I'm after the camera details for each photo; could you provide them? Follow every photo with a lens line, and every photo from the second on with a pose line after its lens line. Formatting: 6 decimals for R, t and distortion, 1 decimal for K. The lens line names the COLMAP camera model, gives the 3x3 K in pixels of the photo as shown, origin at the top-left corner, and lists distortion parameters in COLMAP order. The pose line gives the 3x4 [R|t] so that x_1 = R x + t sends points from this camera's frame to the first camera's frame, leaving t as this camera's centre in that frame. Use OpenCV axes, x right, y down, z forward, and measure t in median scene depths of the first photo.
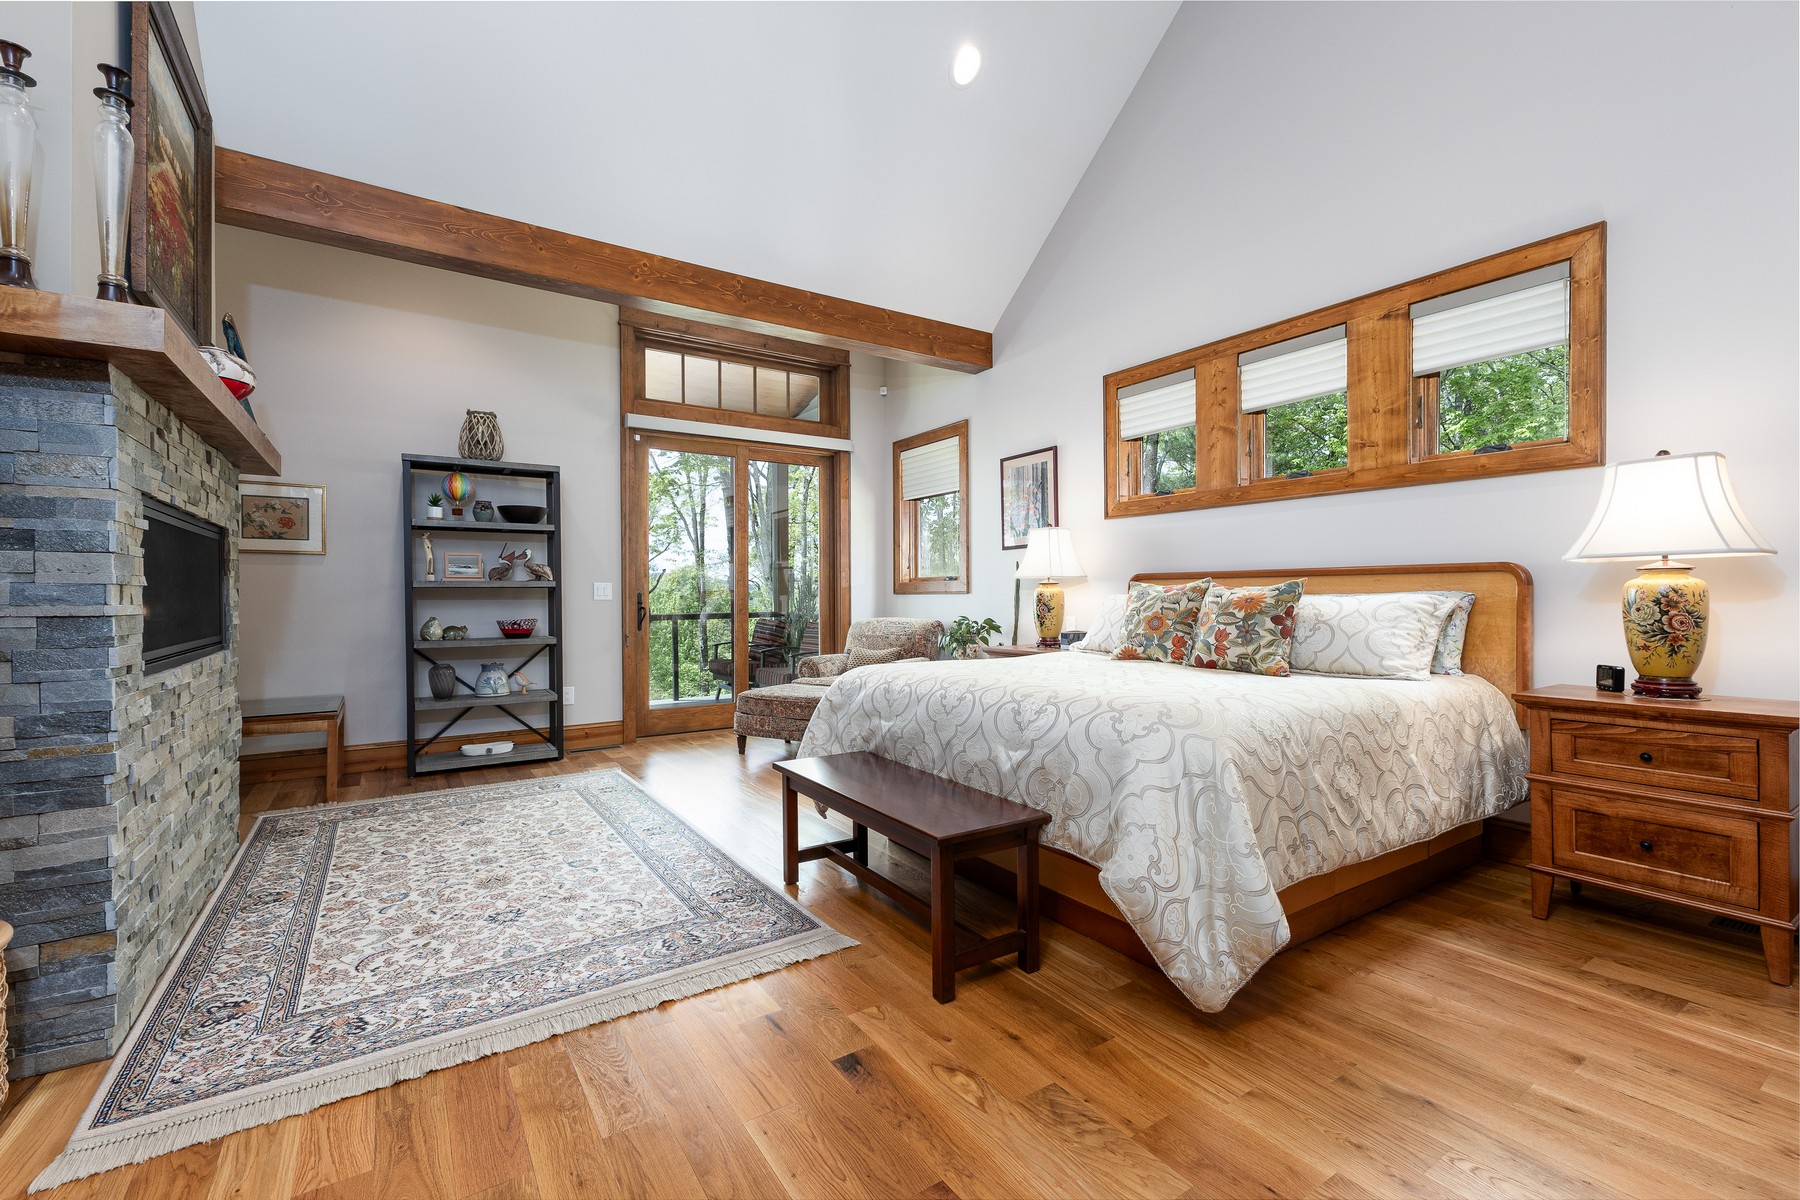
lens RADIAL K [[774.9, 0, 895.4], [0, 774.9, 599.6], [0, 0, 1]] dist [0.010947, -0.000048]
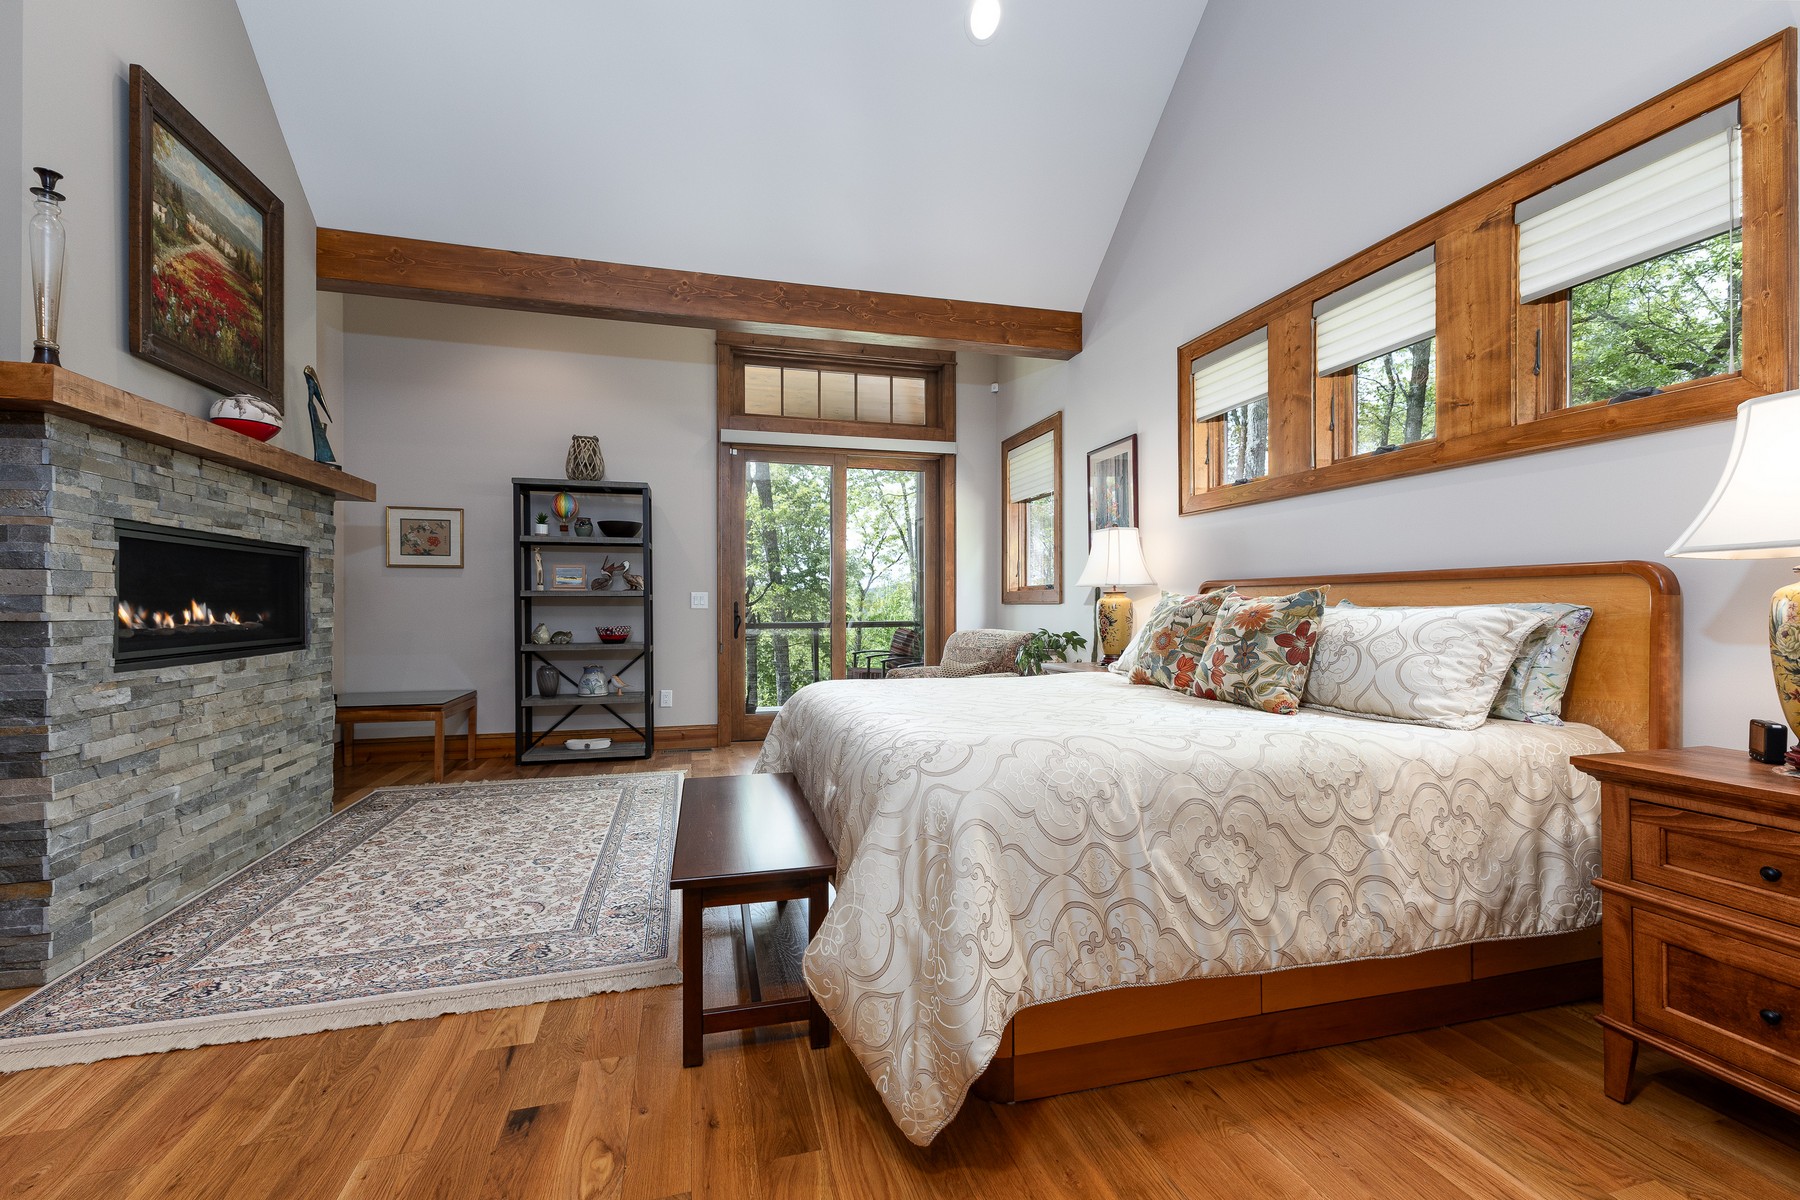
lens RADIAL K [[777.4, 0, 898.8], [0, 777.4, 606.6], [0, 0, 1]] dist [0.013751, -0.003898]
pose [[0.951058, 0.004473, -0.308981, 0.345735], [-0.005060, 0.999987, -0.001098, -0.003713], [0.308972, 0.002608, 0.951067, 0.138031]]
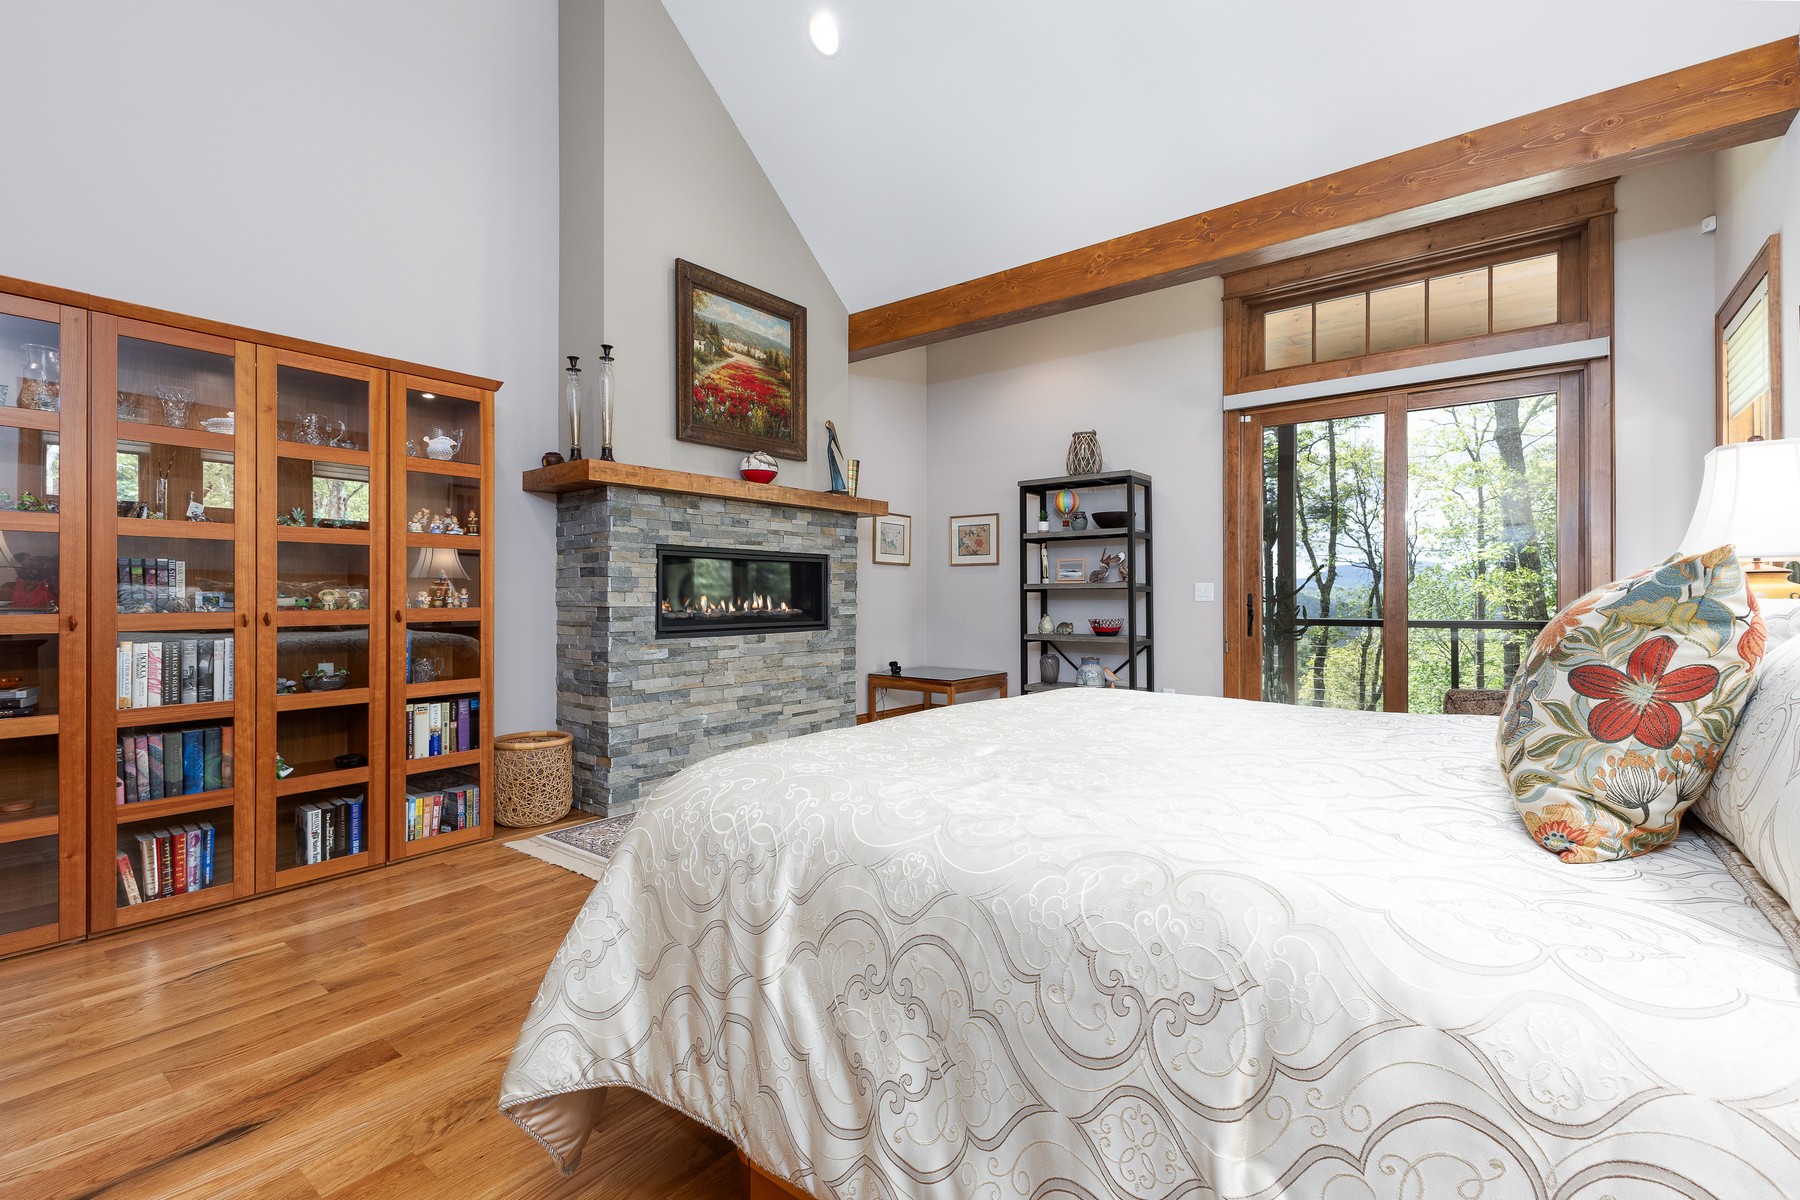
lens RADIAL K [[777.8, 0, 902.2], [0, 777.8, 594.3], [0, 0, 1]] dist [0.007847, -0.000031]
pose [[0.328374, 0.000495, -0.944548, 0.665882], [-0.005268, 0.999985, -0.001308, -0.007411], [0.944533, 0.005405, 0.328372, 0.581644]]
